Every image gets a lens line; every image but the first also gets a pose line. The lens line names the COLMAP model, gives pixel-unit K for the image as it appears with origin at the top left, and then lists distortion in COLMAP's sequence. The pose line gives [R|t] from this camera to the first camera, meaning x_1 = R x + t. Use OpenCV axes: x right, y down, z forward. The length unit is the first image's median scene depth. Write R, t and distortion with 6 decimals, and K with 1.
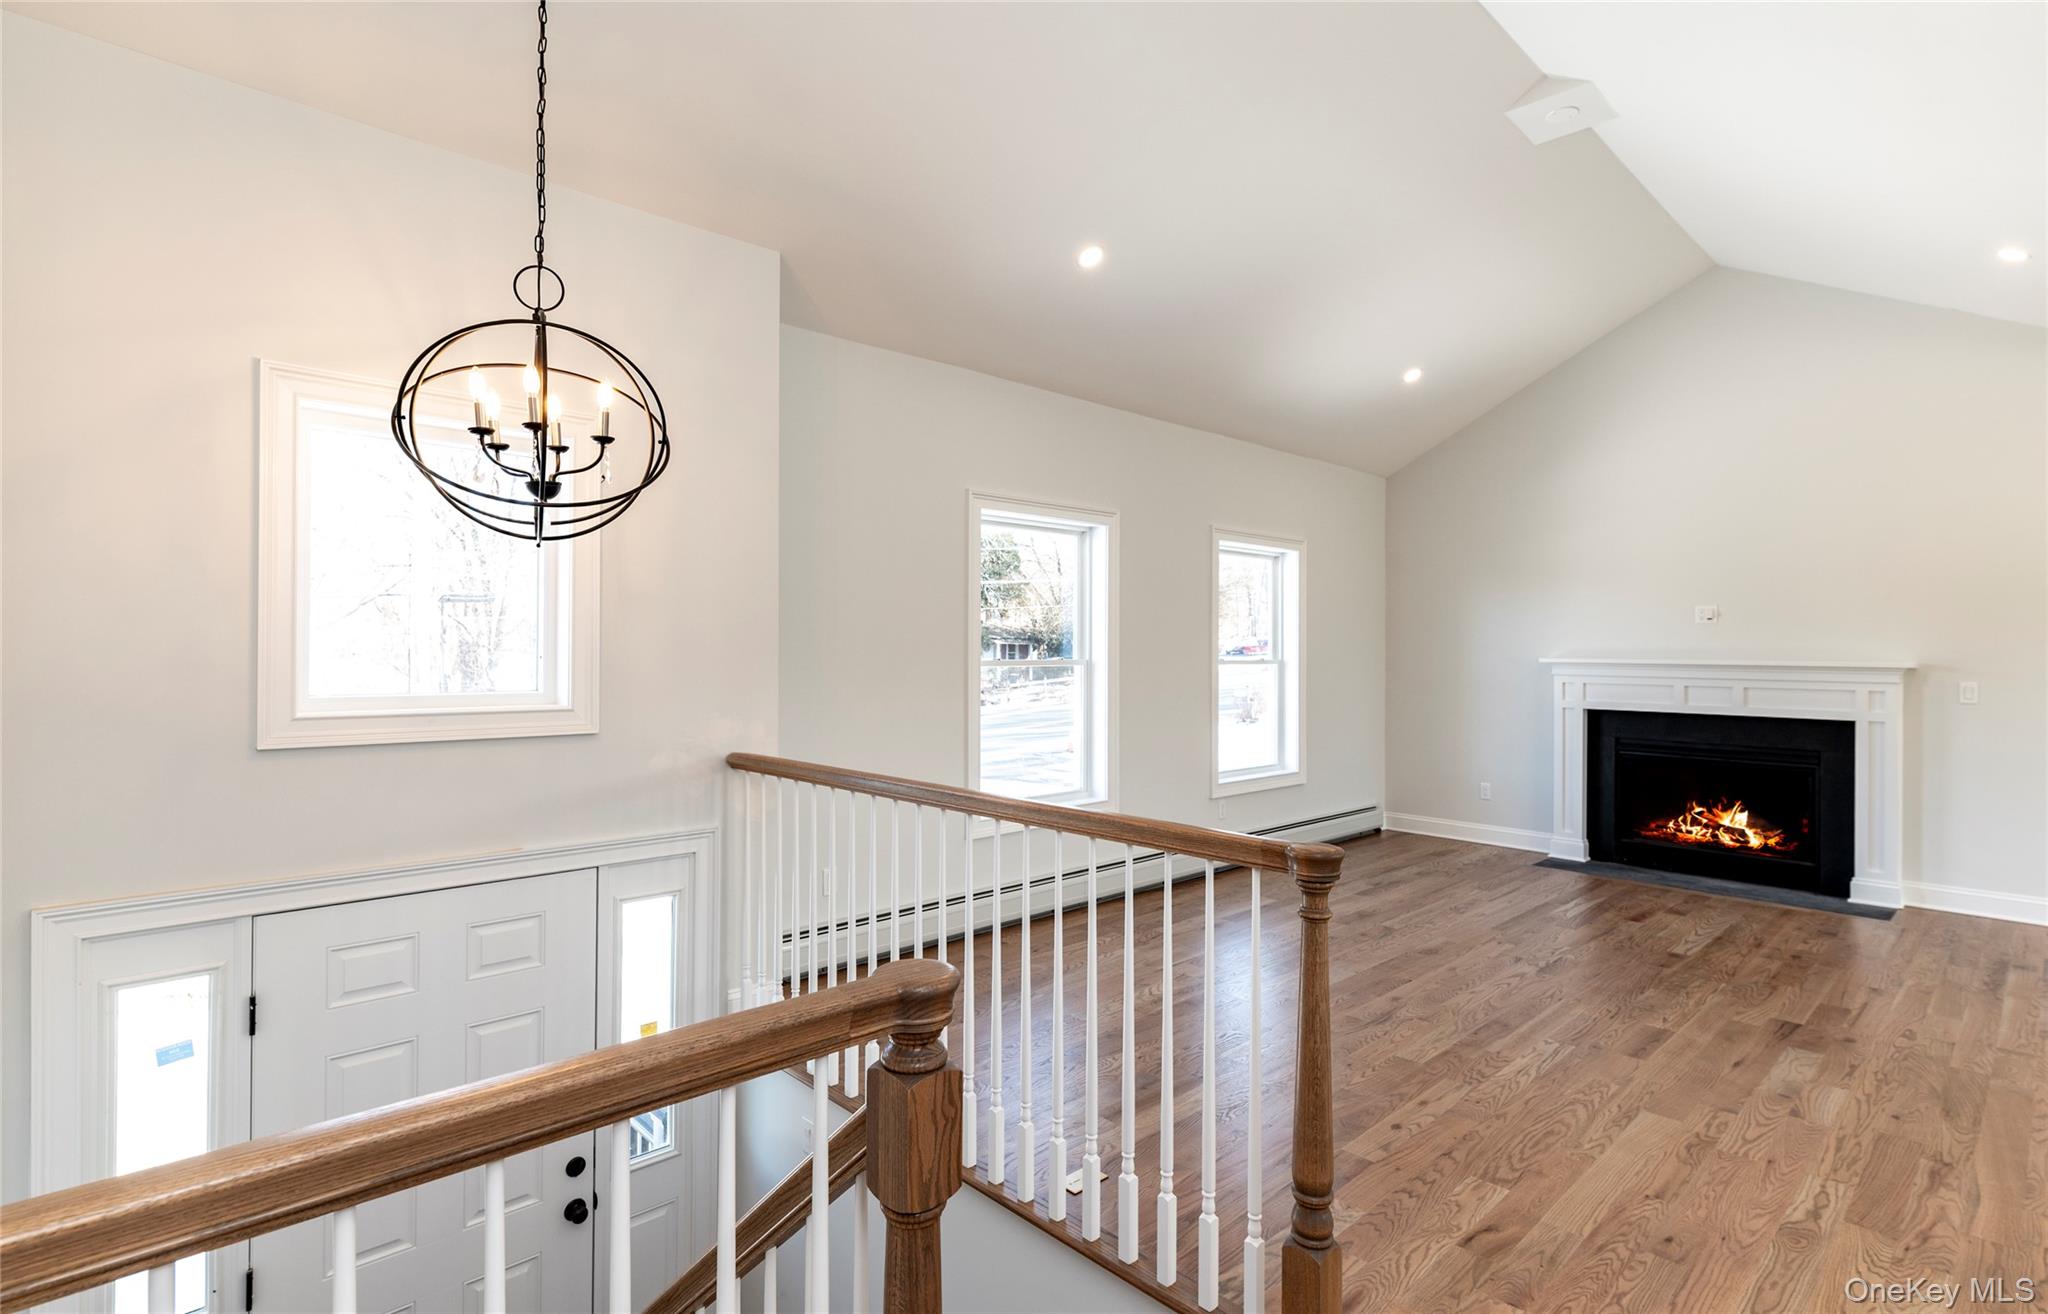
lens RADIAL K [[1001.2, 0, 1021.7], [0, 1001.2, 655.1], [0, 0, 1]] dist [0.000564, 0.000640]
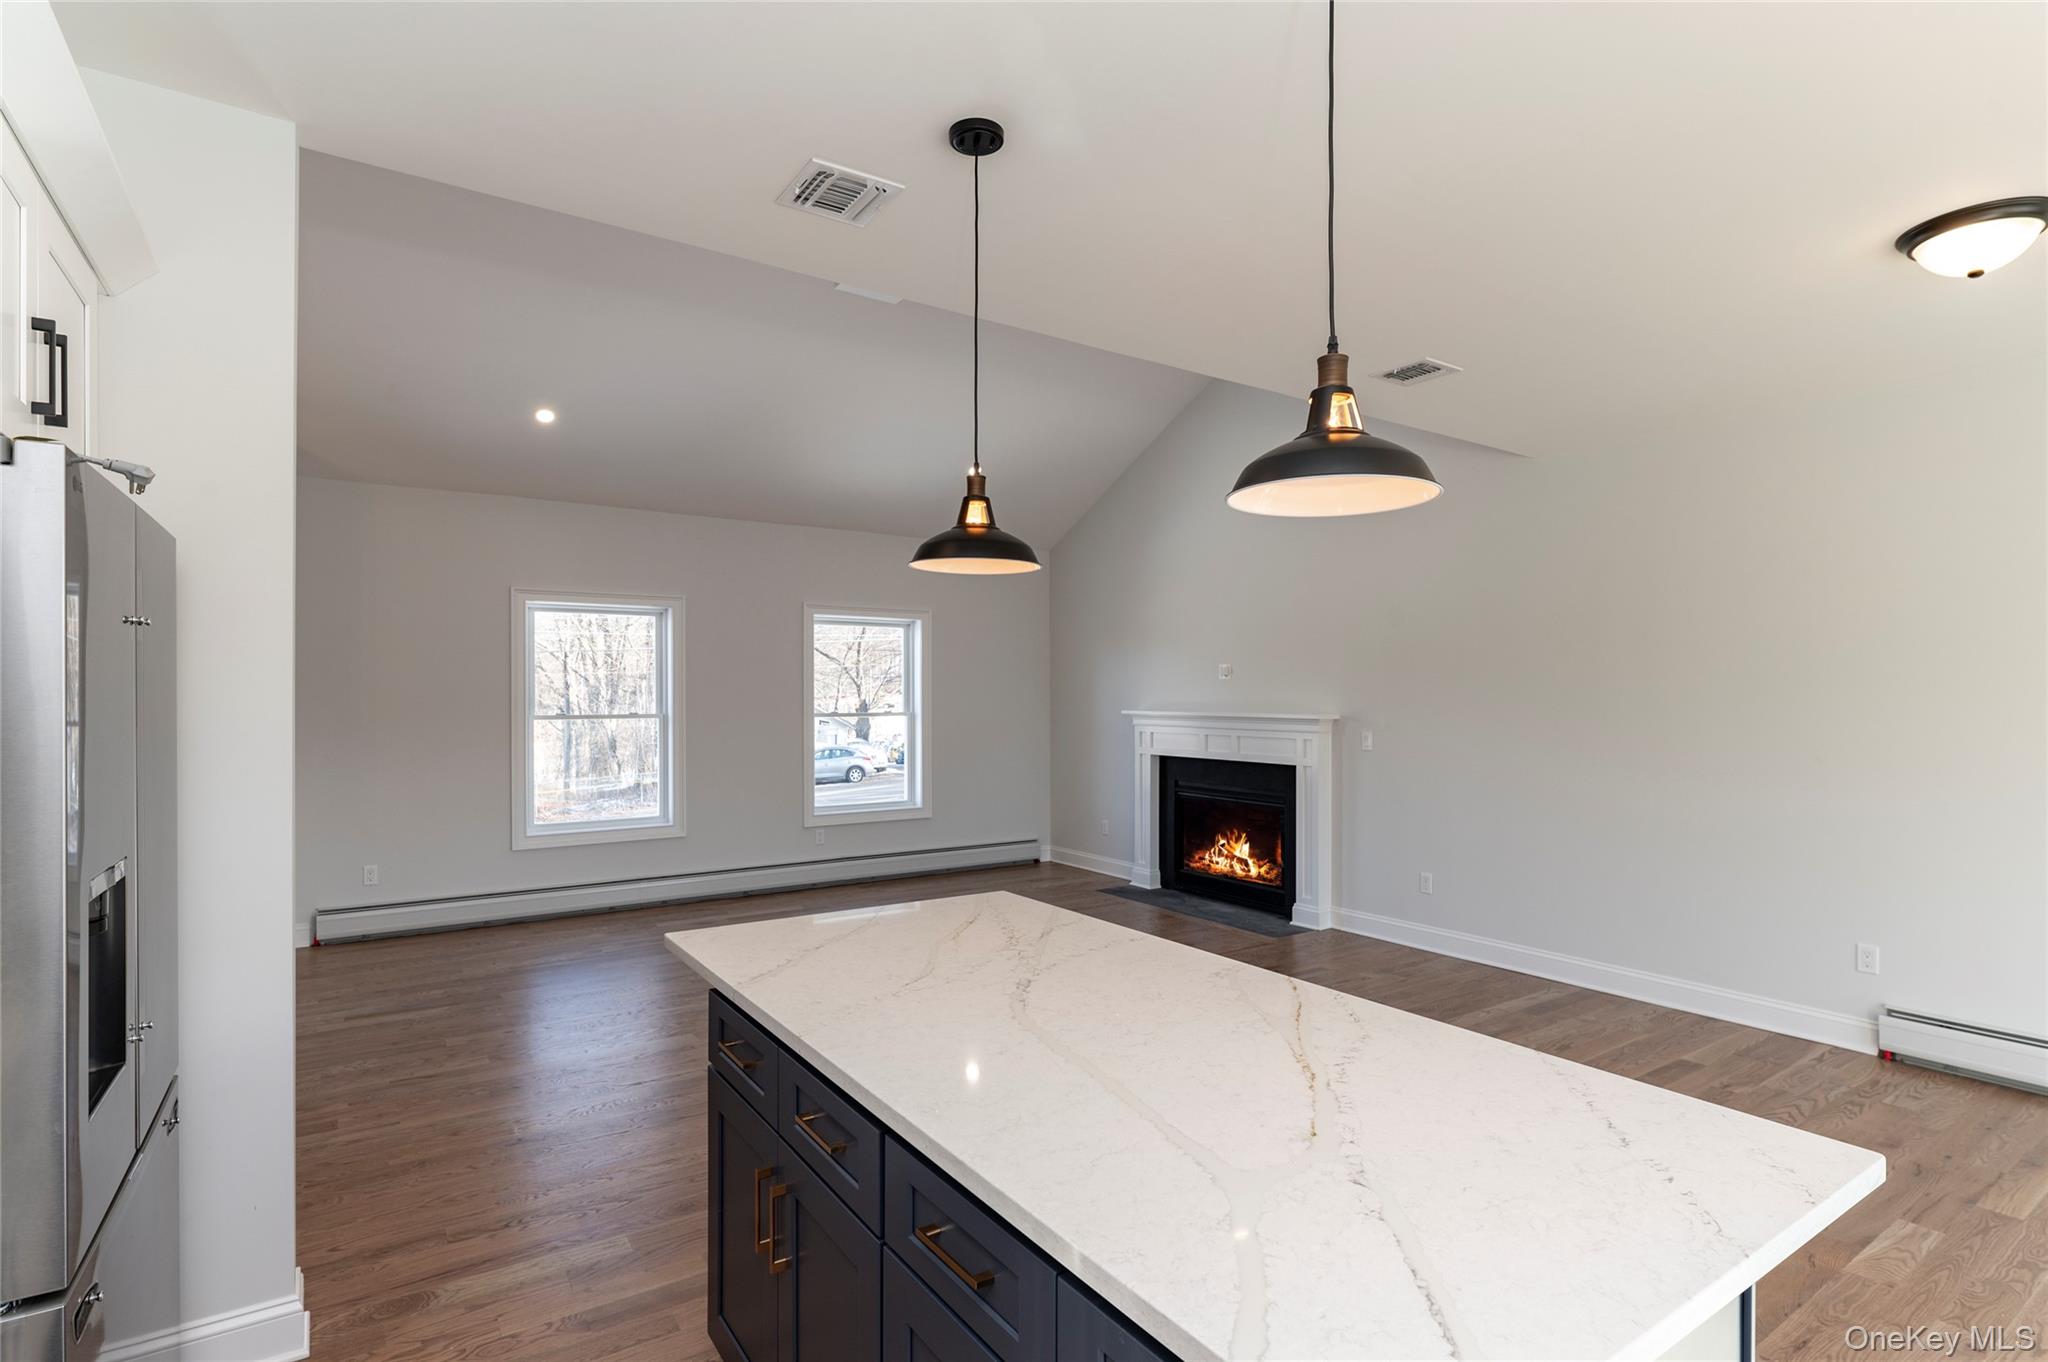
lens RADIAL K [[1010.4, 0, 1034.4], [0, 1010.4, 699.3], [0, 0, 1]] dist [0.001481, 0.000176]
pose [[0.989240, -0.005654, -0.146190, 0.651405], [0.004956, 0.999975, -0.005136, -0.004052], [0.146215, 0.004356, 0.989243, -0.174425]]
